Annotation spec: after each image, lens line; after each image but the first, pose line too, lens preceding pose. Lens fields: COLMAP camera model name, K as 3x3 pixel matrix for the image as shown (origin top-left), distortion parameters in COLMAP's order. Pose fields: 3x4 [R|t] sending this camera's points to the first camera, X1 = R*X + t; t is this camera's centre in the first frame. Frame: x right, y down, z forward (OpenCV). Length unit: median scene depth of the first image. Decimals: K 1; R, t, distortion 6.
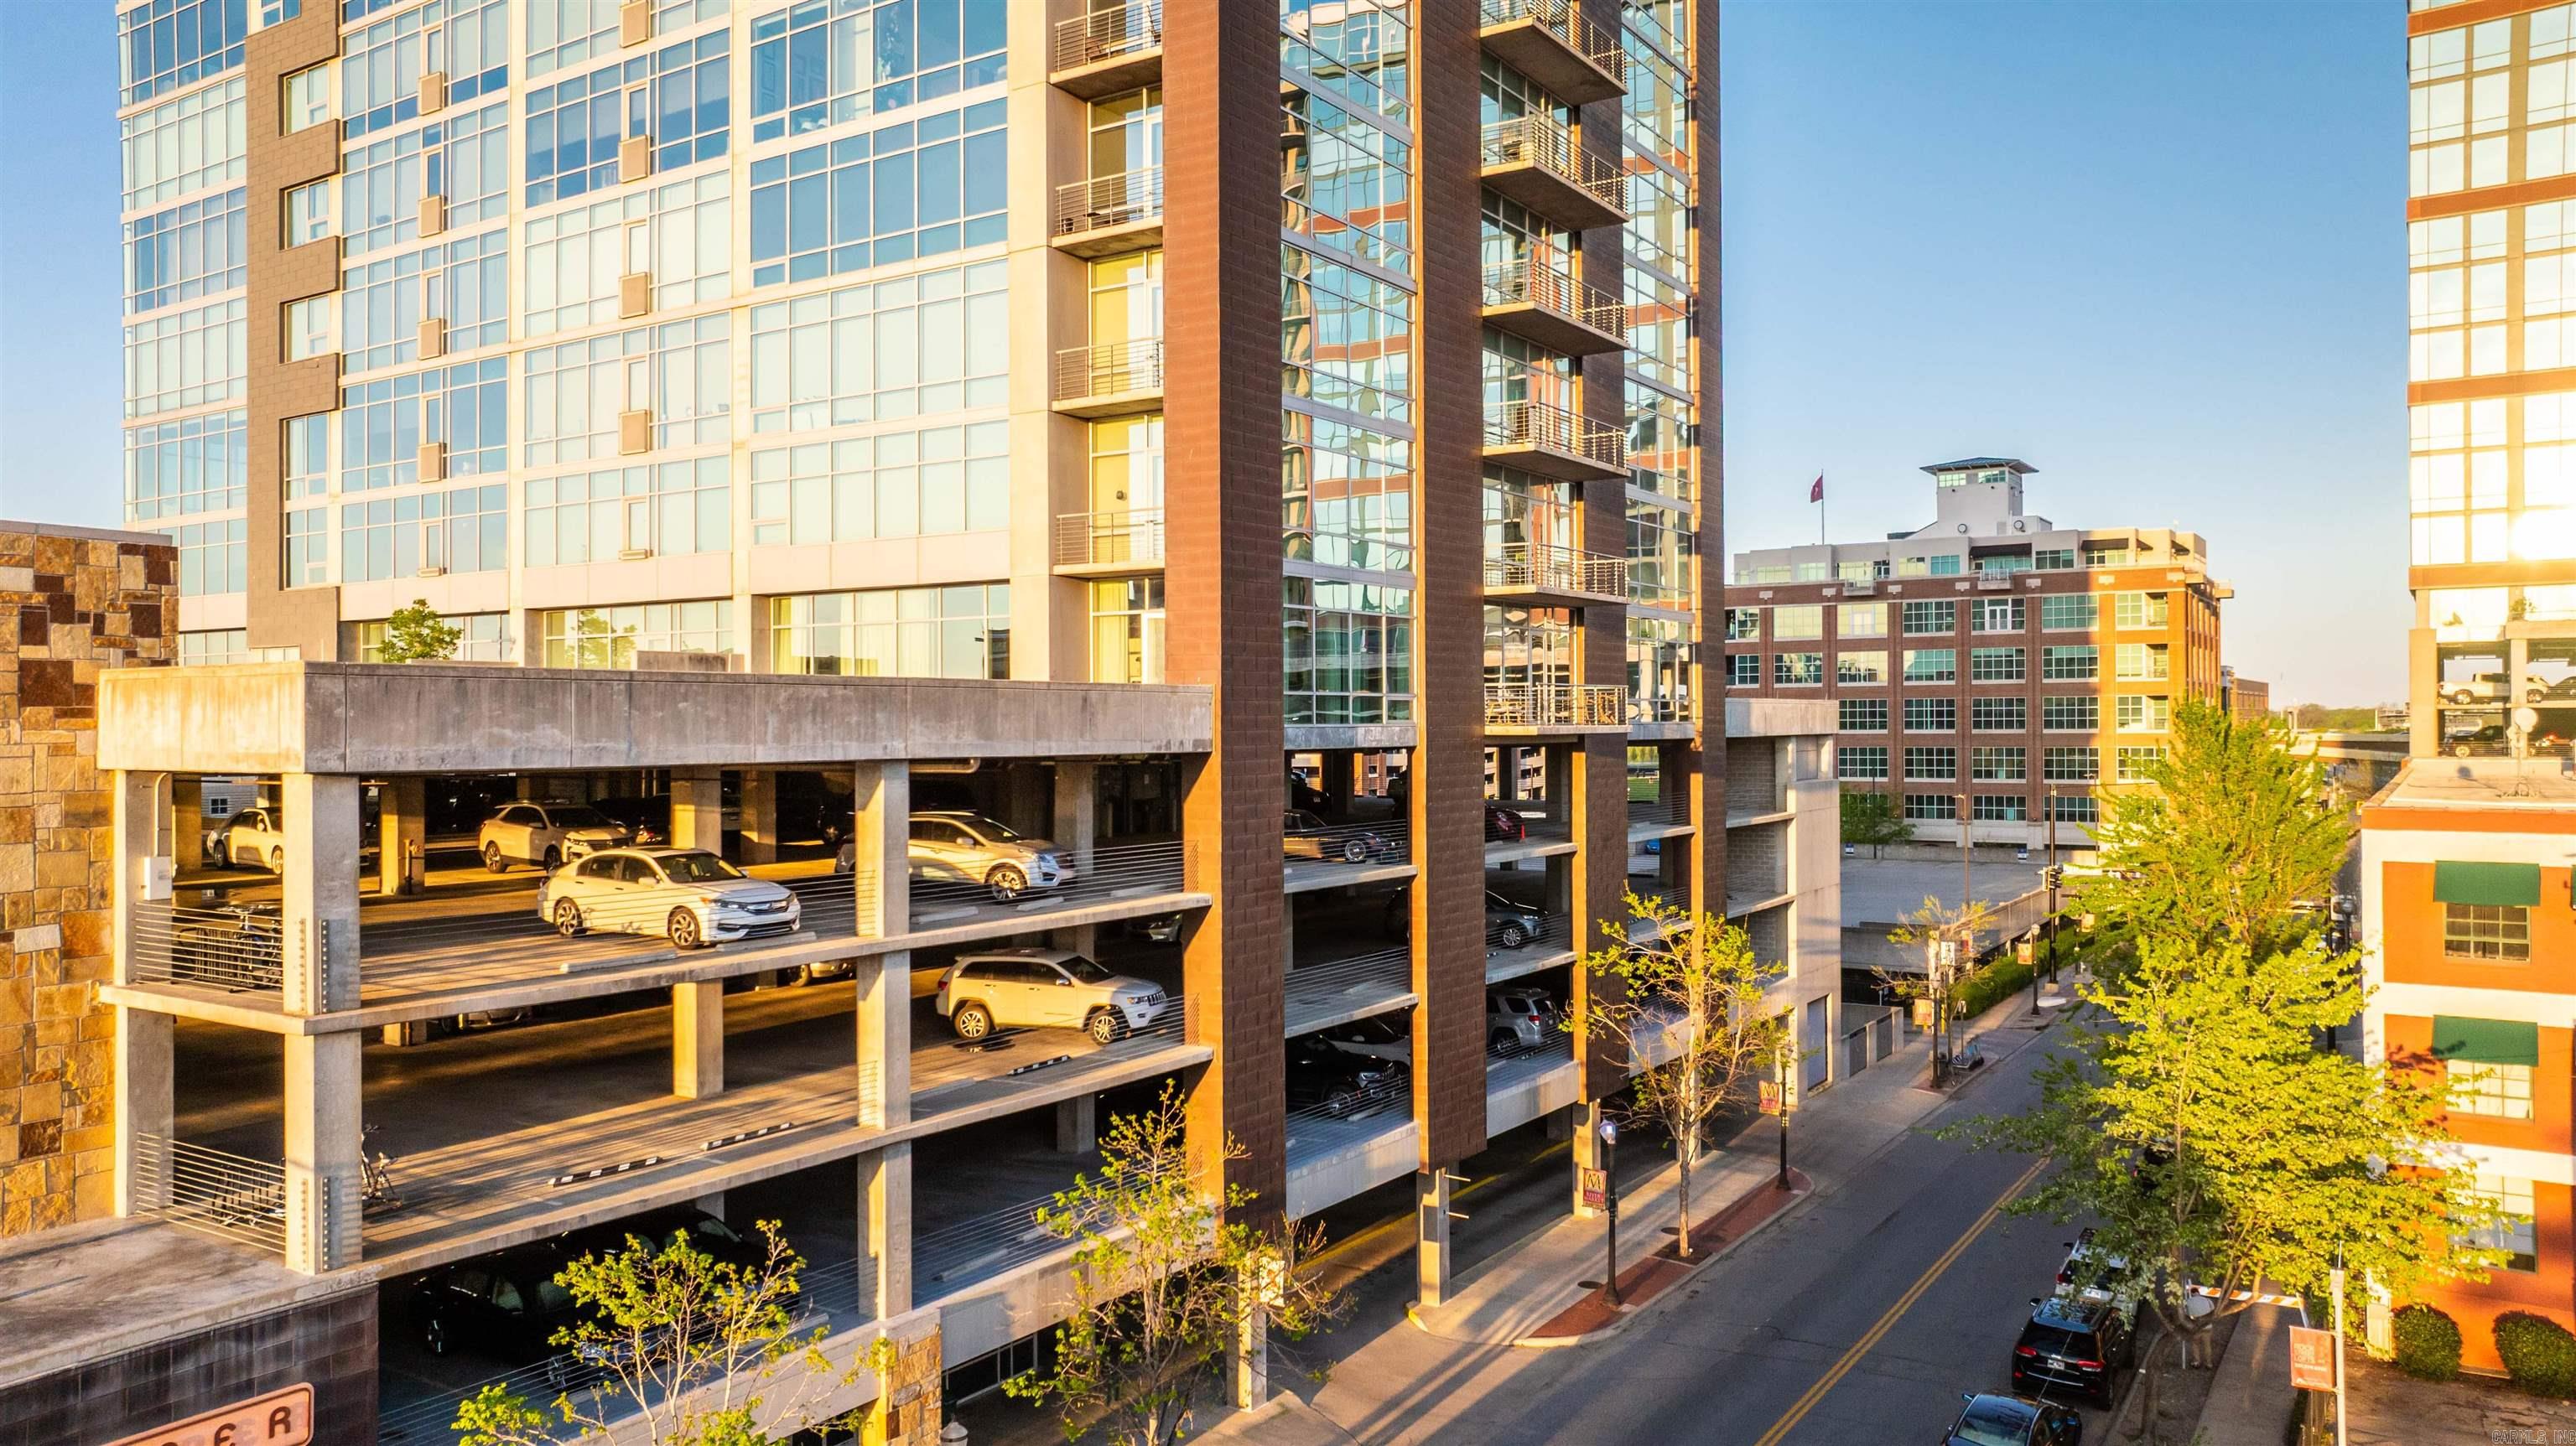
lens RADIAL K [[1818.4, 0, 1288.0], [0, 1818.4, 723.0], [0, 0, 1]] dist [-0.020384, 0.002281]
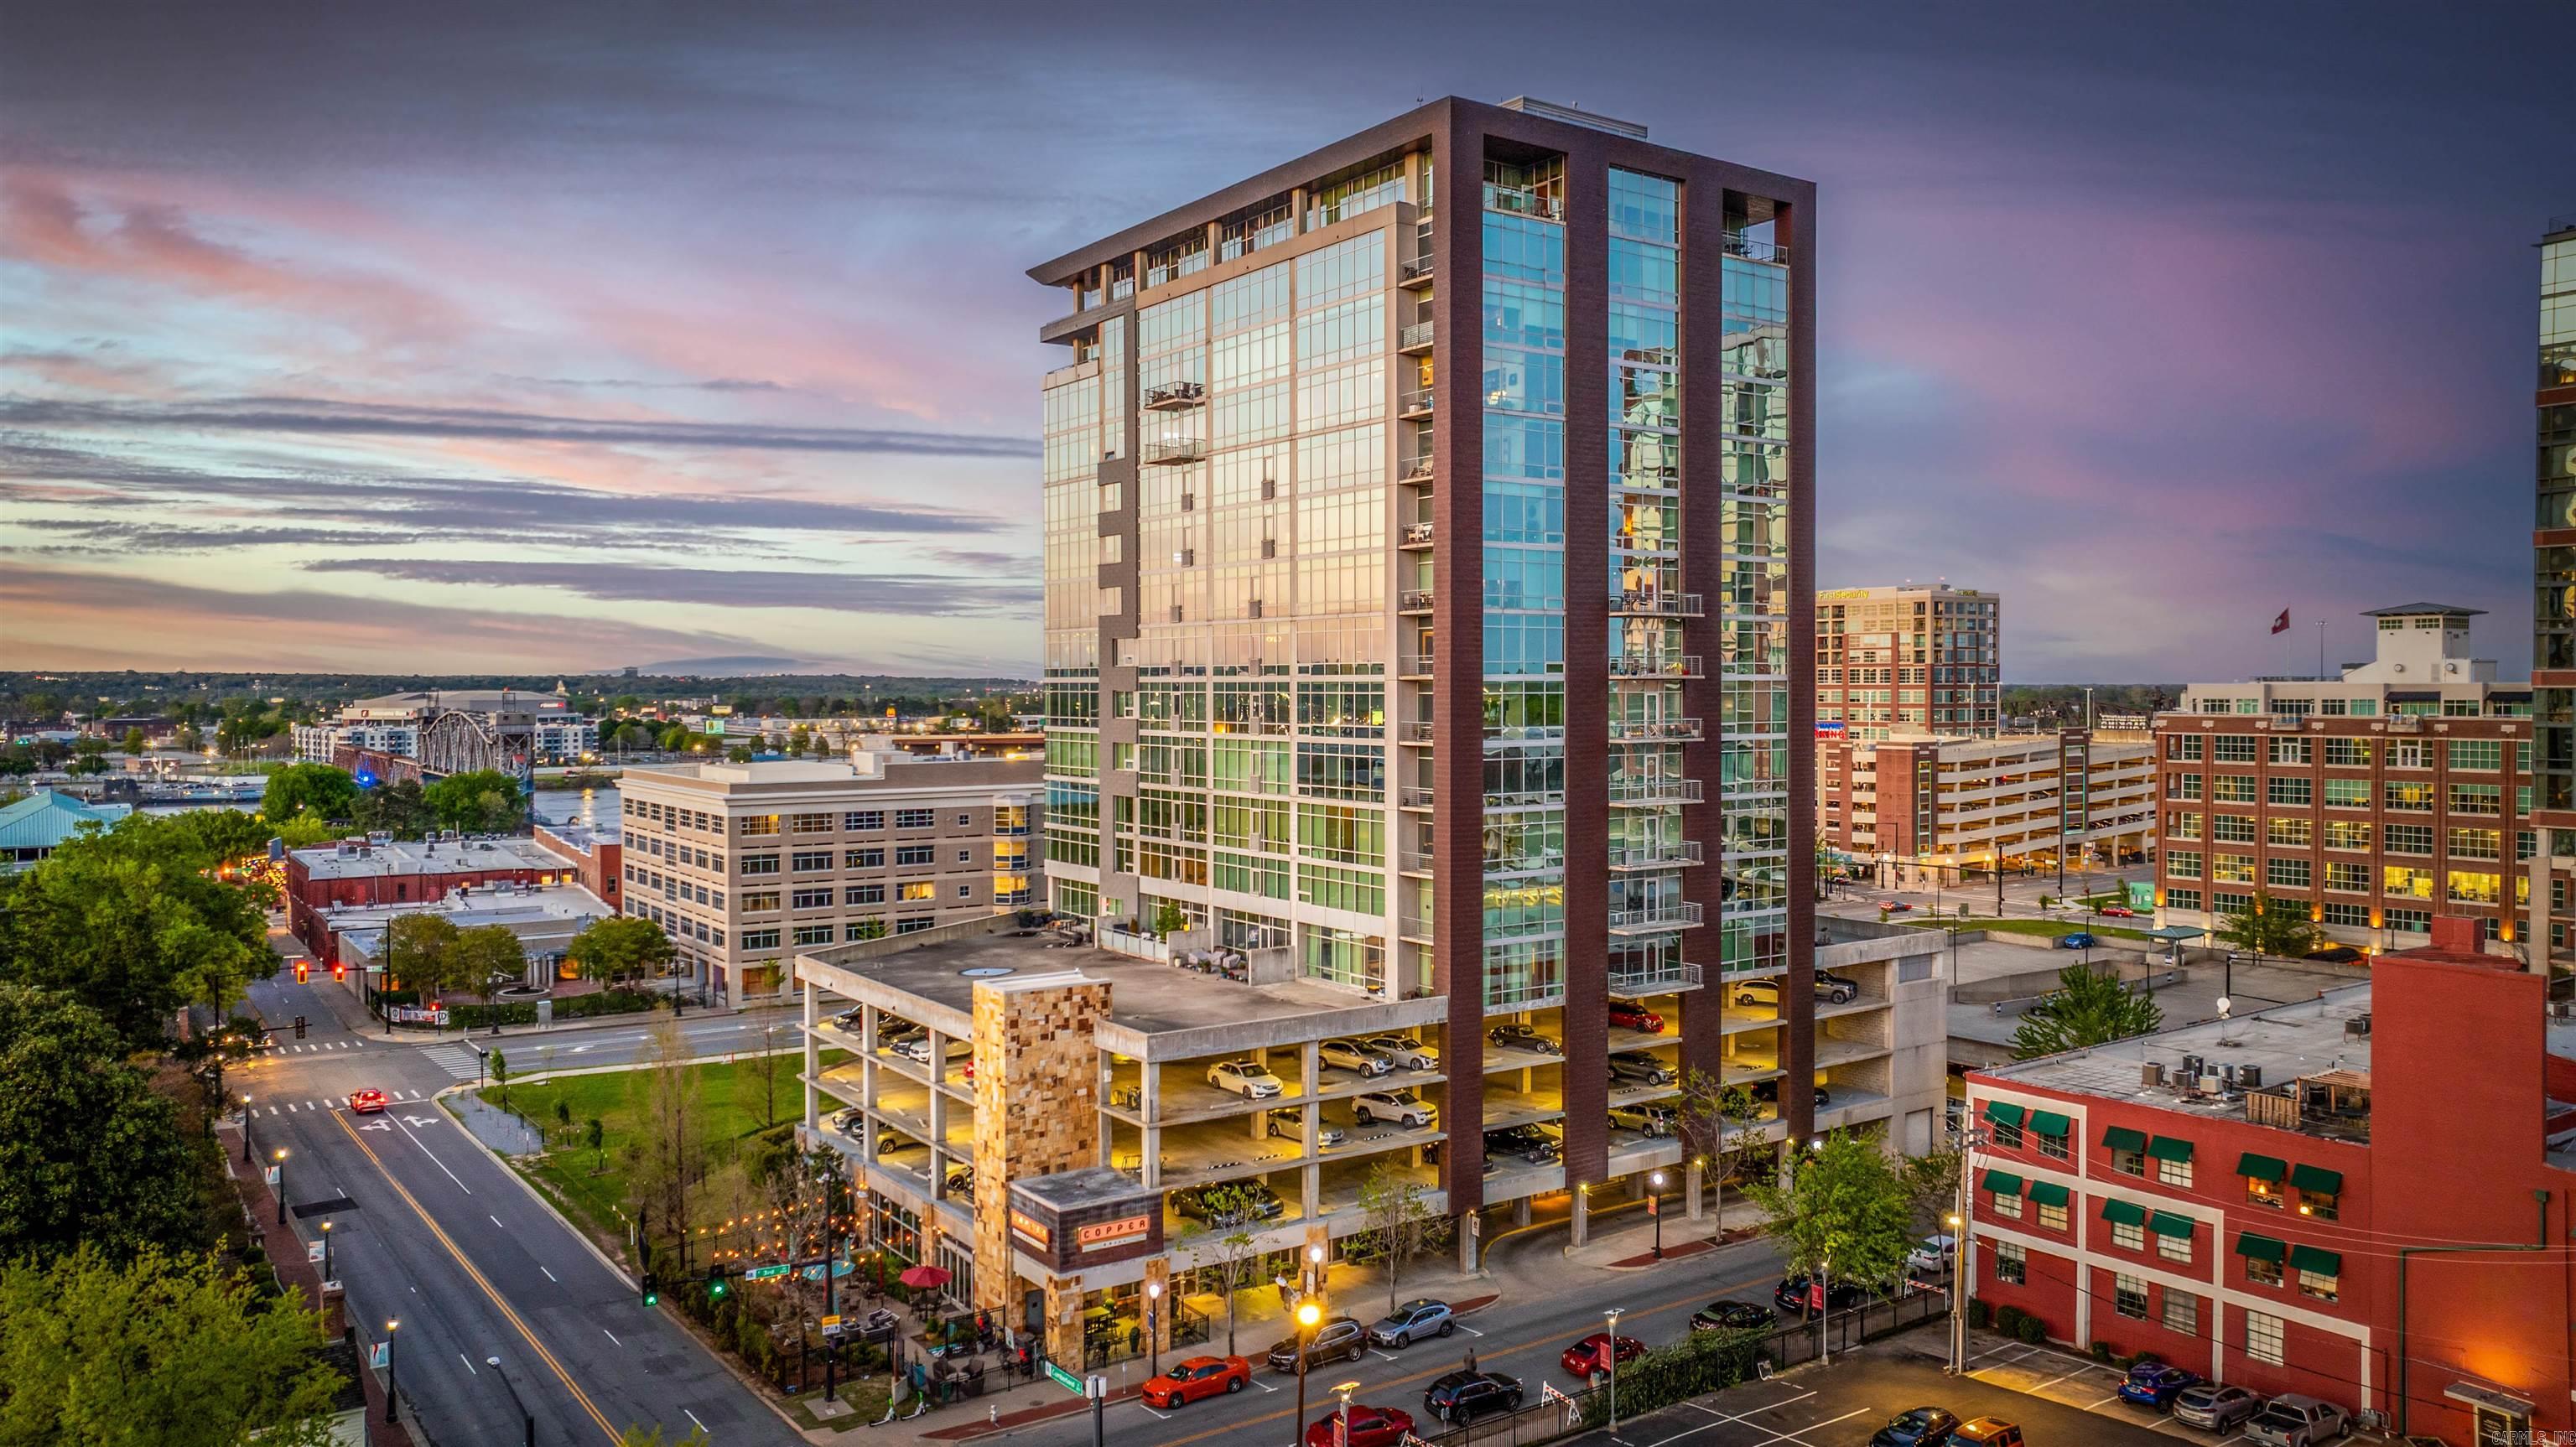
lens RADIAL K [[1818.5, 0, 1288.0], [0, 1818.5, 723.5], [0, 0, 1]] dist [-0.020384, 0.002281]
pose [[0.928897, 0.010998, -0.370176, 0.528910], [-0.002715, 0.999734, 0.022890, -0.353347], [0.370329, -0.020257, 0.928680, -1.125705]]
